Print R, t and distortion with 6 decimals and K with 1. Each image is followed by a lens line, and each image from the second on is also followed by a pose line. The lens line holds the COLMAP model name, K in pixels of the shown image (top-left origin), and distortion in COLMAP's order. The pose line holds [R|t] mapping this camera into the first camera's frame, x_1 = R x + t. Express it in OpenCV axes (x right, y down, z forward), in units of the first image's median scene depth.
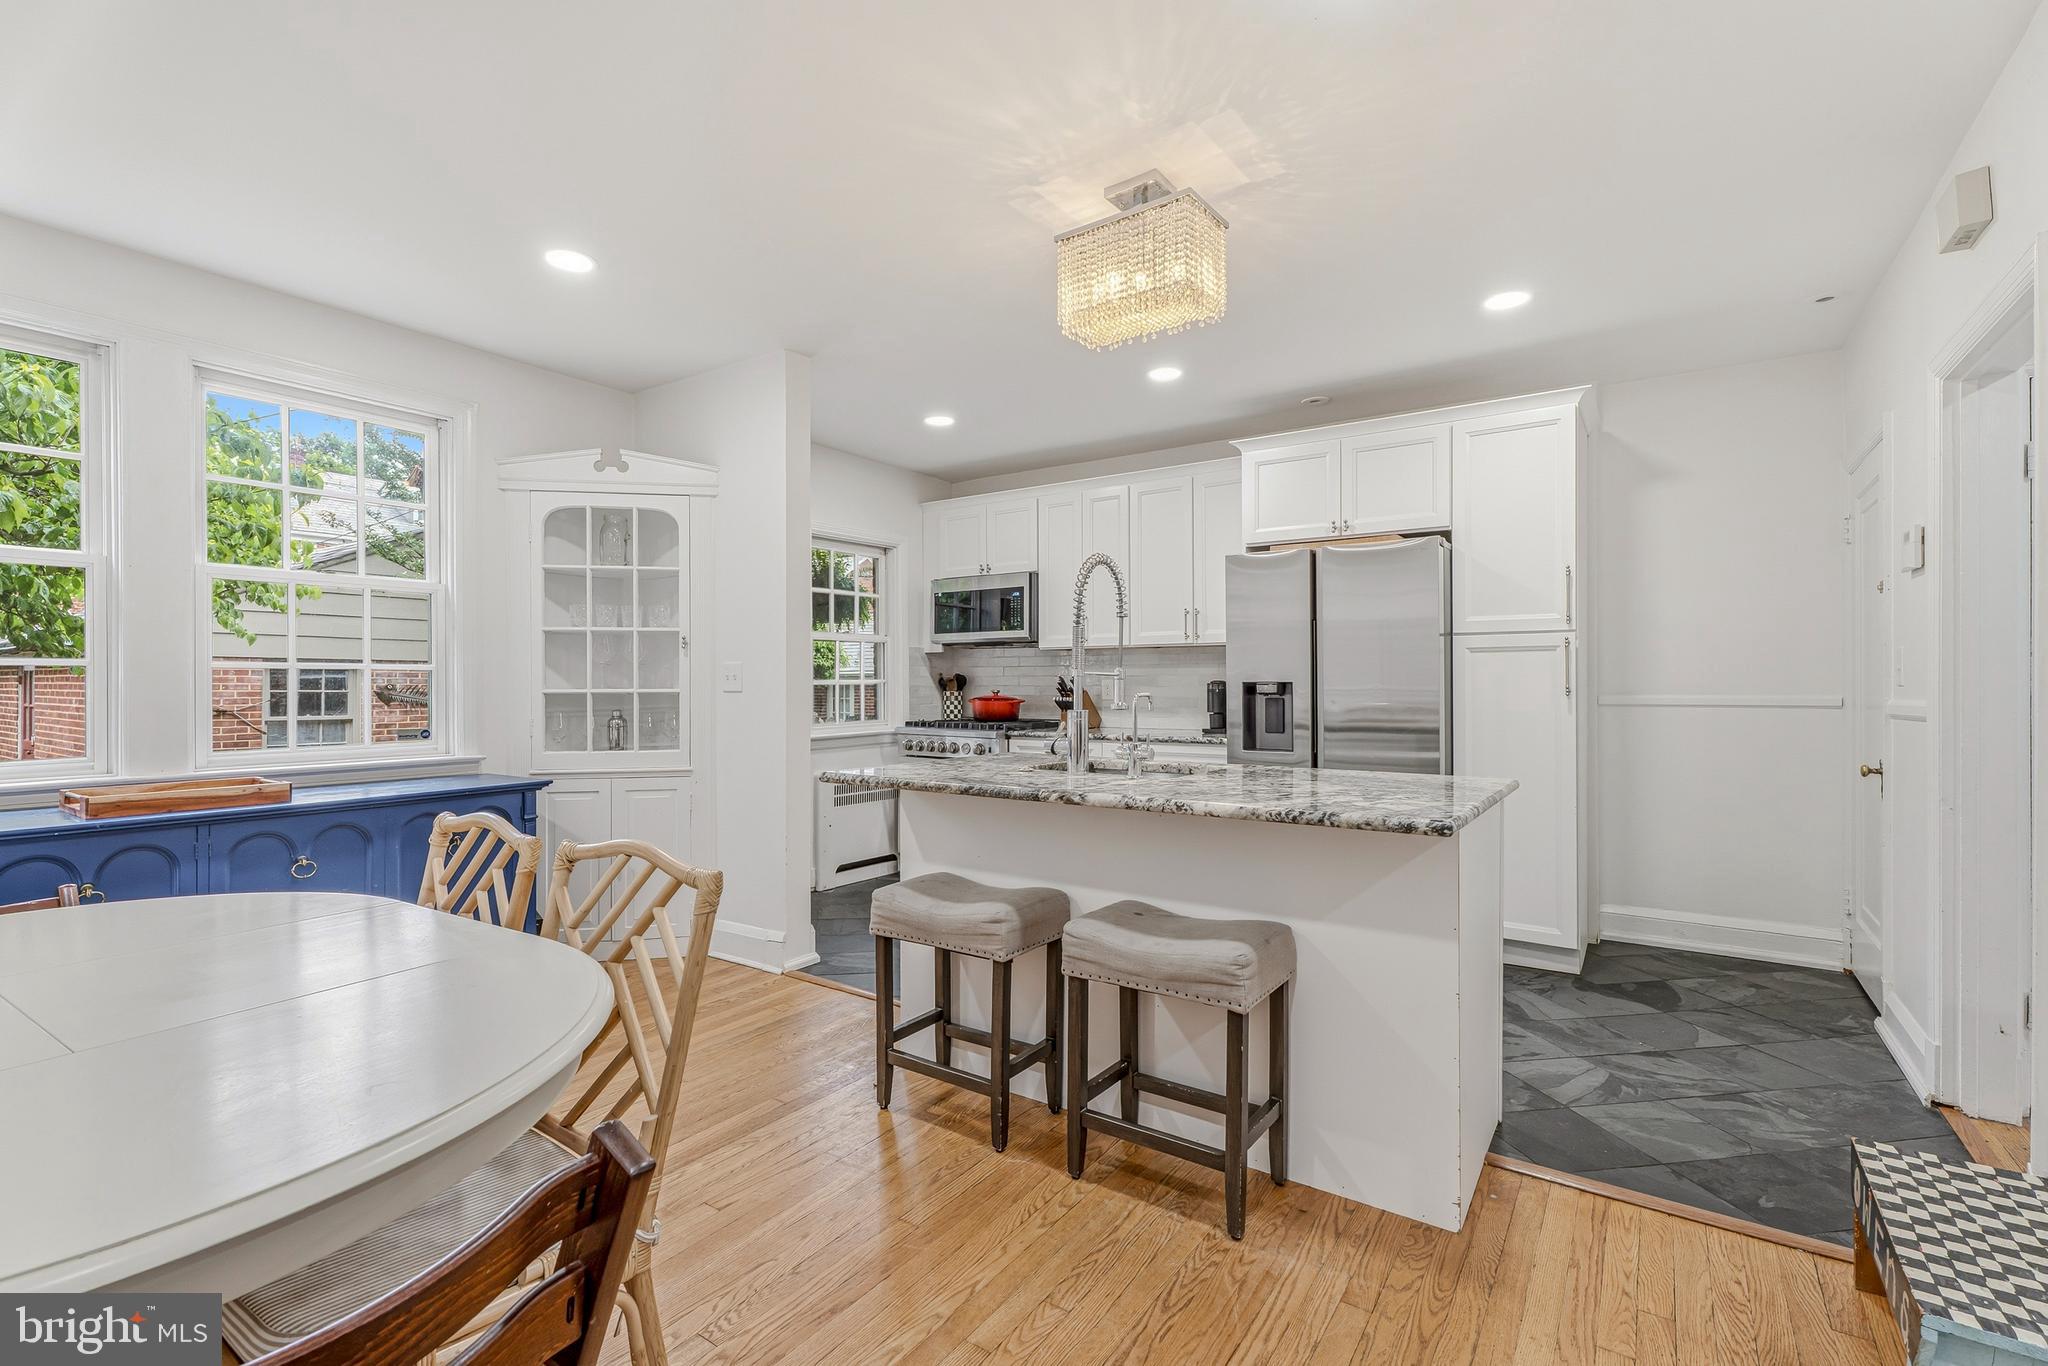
lens RADIAL K [[913.8, 0, 1015.7], [0, 913.8, 683.3], [0, 0, 1]] dist [0.001077, 0.000522]
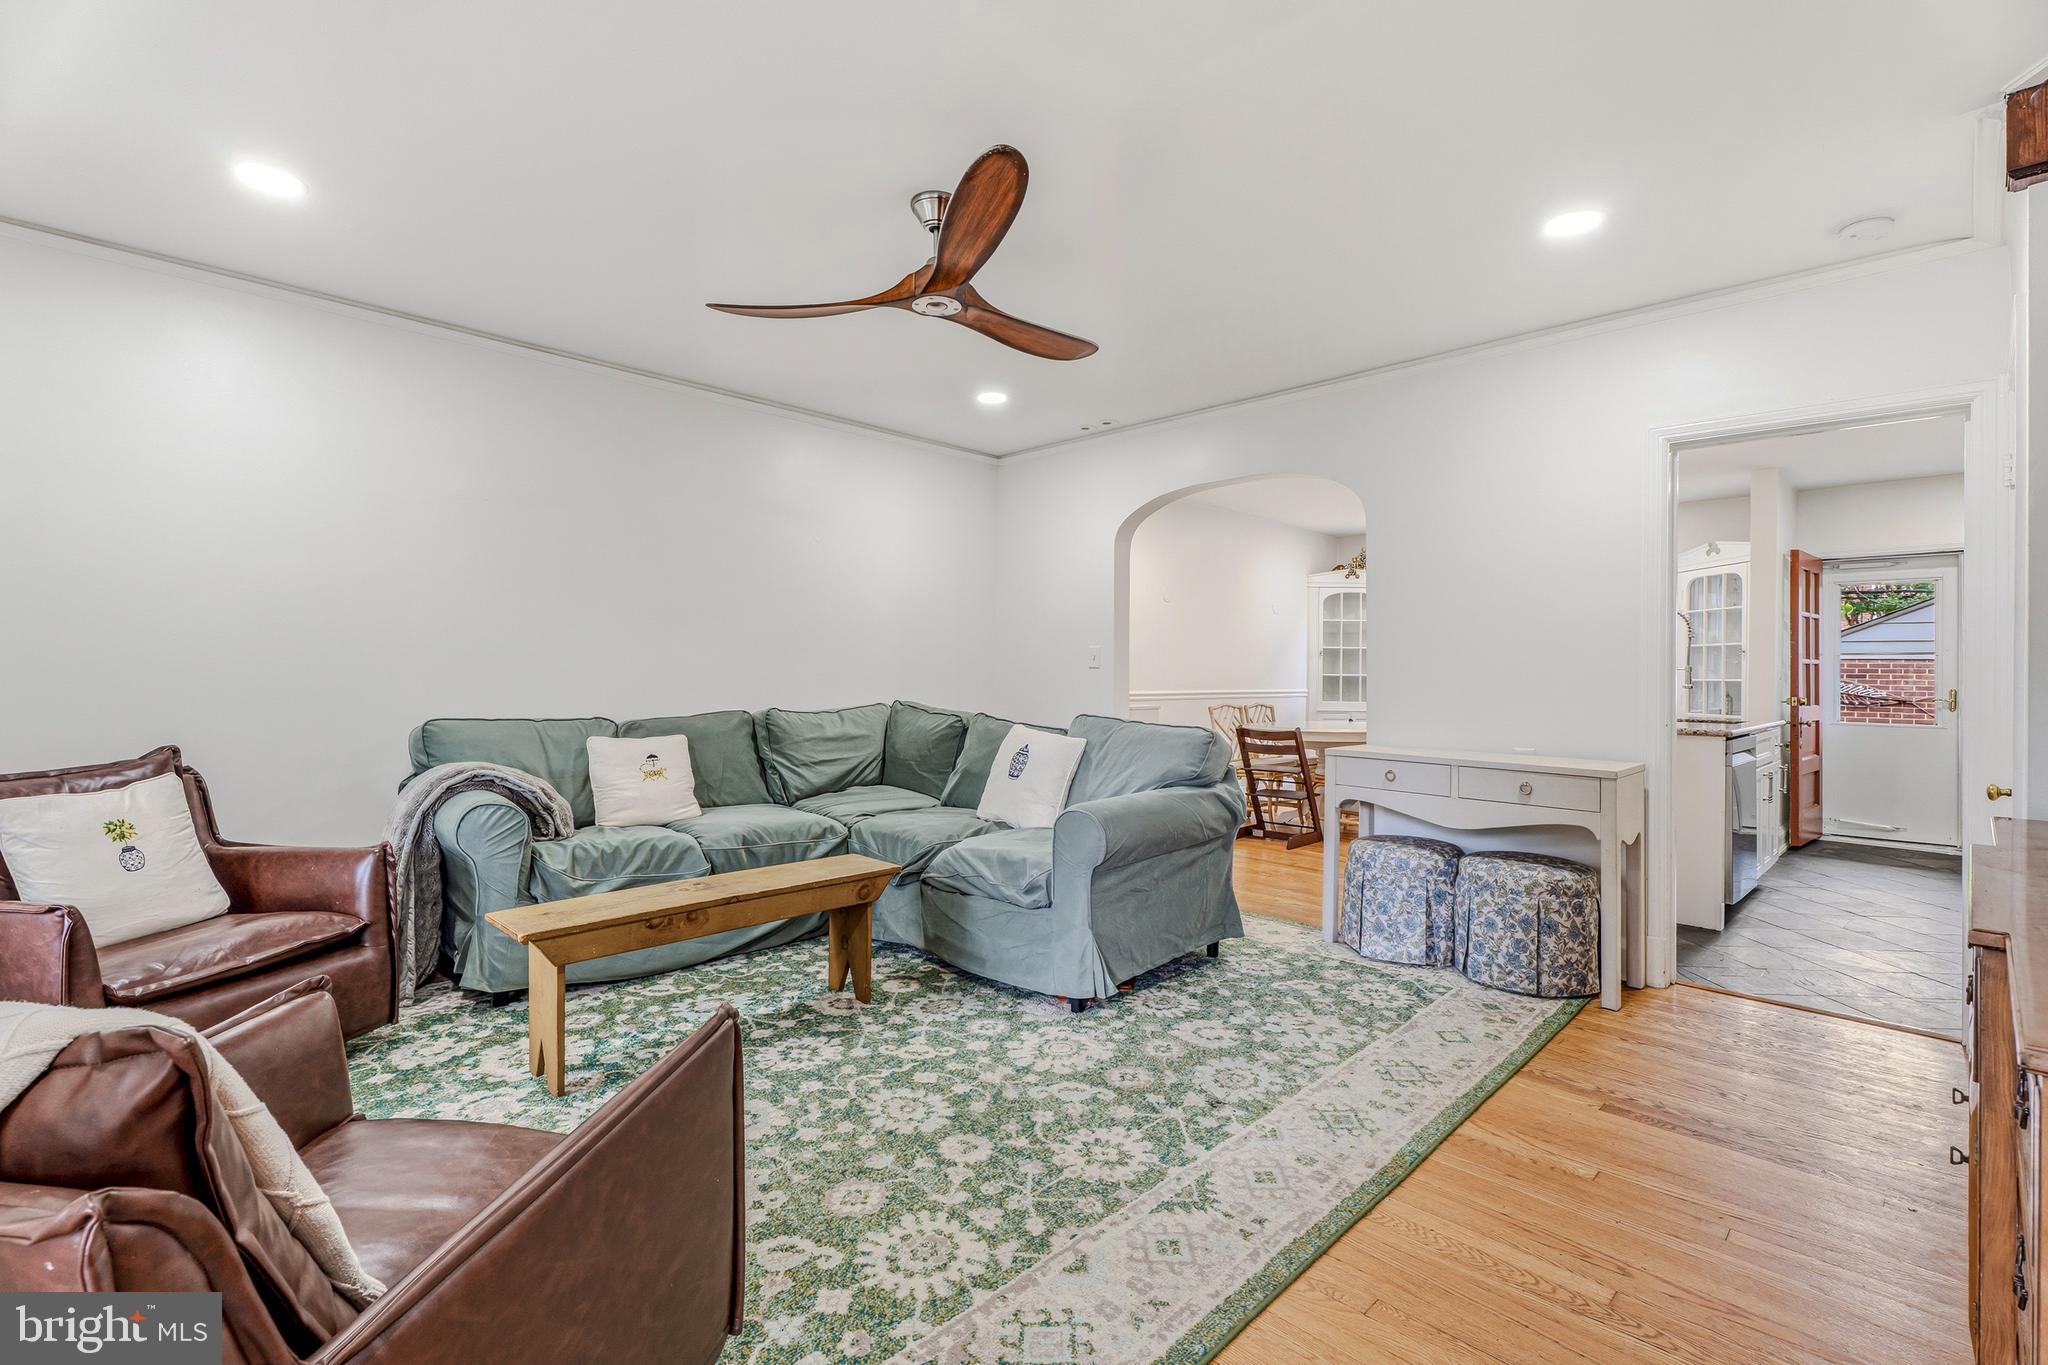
lens RADIAL K [[927.7, 0, 1013.7], [0, 927.7, 668.4], [0, 0, 1]] dist [0.002257, 0.000335]
pose [[-0.189781, -0.004038, -0.981818, 1.472113], [-0.013850, 0.999903, -0.001435, 0.006669], [0.981729, 0.013326, -0.189819, 0.024085]]
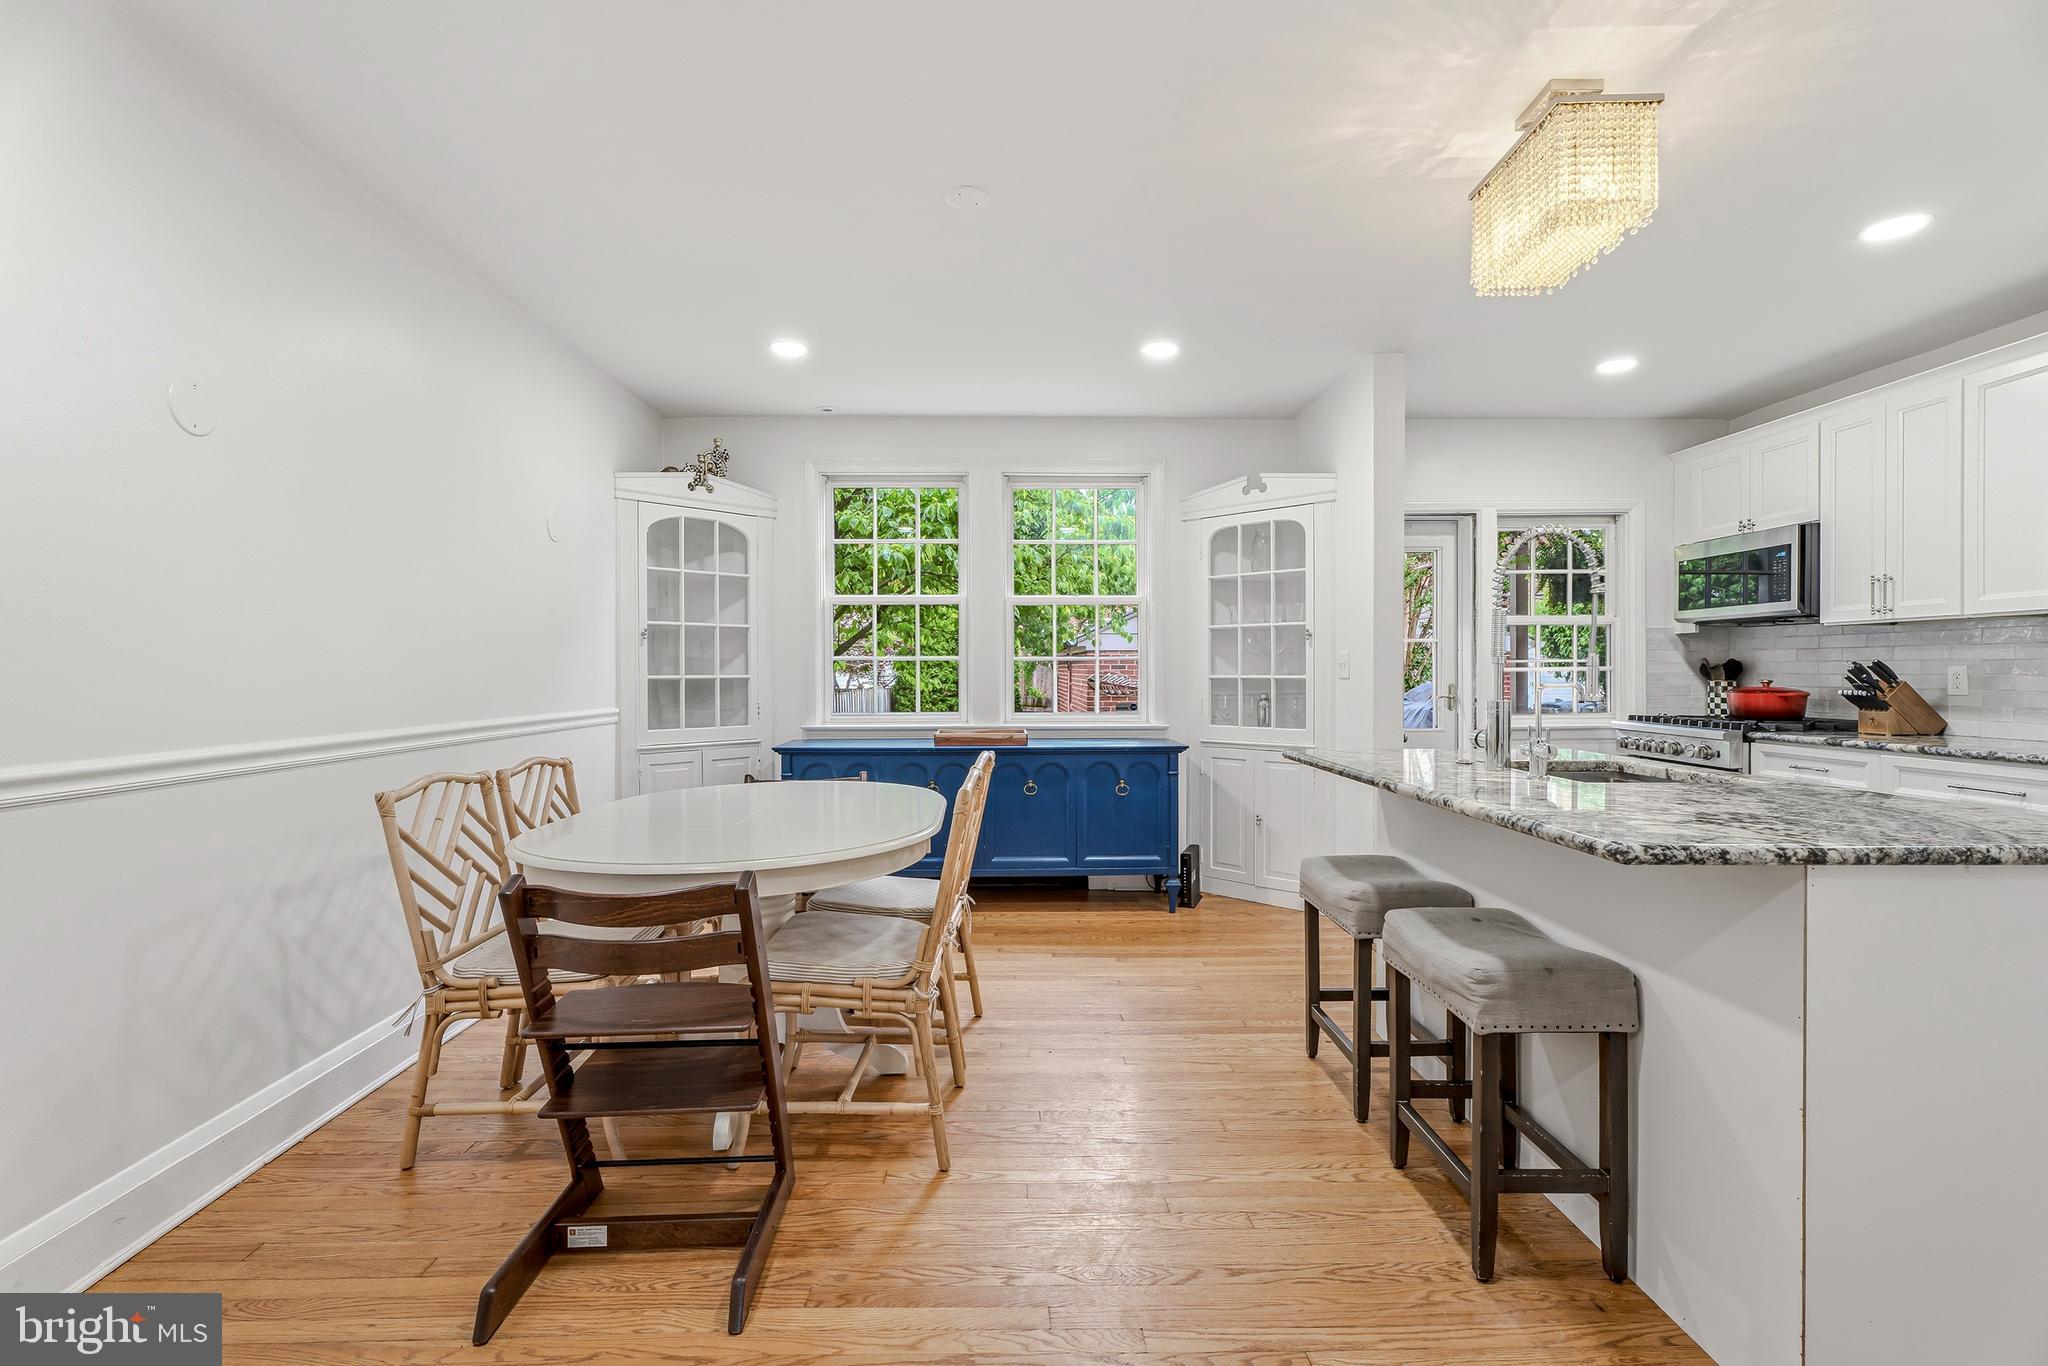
lens RADIAL K [[921.5, 0, 1021.4], [0, 921.5, 676.6], [0, 0, 1]] dist [0.002041, 0.000321]
pose [[0.586861, 0.006041, -0.809665, 0.336113], [-0.000616, 0.999975, 0.007014, -0.000320], [0.809687, -0.003618, 0.586851, 0.042710]]
